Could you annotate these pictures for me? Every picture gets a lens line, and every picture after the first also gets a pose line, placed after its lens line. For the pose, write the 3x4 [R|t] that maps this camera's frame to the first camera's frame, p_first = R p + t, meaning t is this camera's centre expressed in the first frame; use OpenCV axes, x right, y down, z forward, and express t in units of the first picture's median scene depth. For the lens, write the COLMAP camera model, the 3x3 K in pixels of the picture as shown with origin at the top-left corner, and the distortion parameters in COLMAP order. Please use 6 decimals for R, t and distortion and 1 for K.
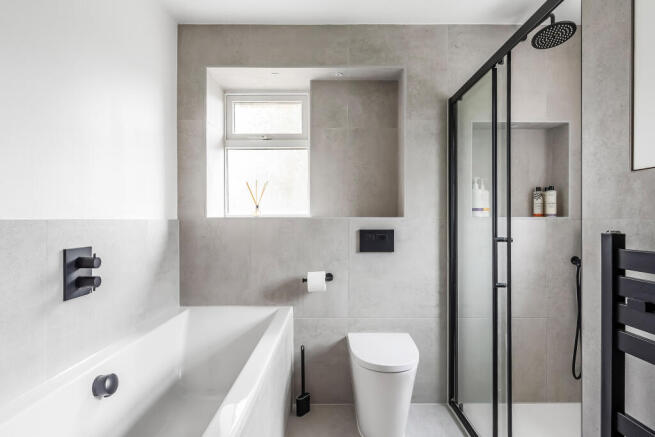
lens RADIAL K [[343.2, 0, 327.5], [0, 343.2, 218.5], [0, 0, 1]] dist [0.001177, 0.000049]
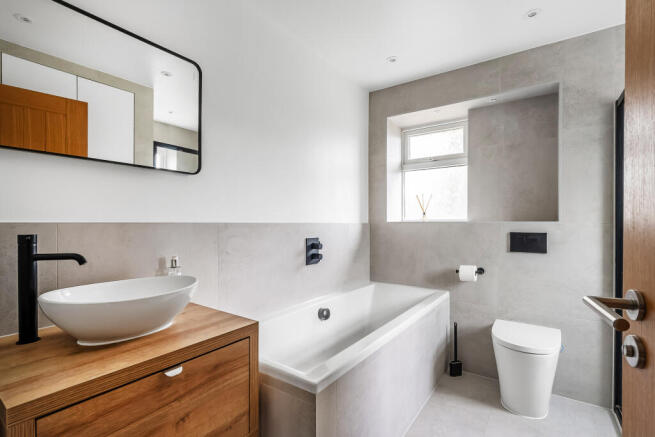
lens RADIAL K [[298.1, 0, 327.5], [0, 298.1, 218.5], [0, 0, 1]] dist [0.000121, -0.000134]
pose [[0.822199, -0.006308, -0.569165, 0.157113], [-0.001545, 0.999910, -0.013314, 0.000482], [0.569198, 0.011827, 0.822115, -0.170860]]
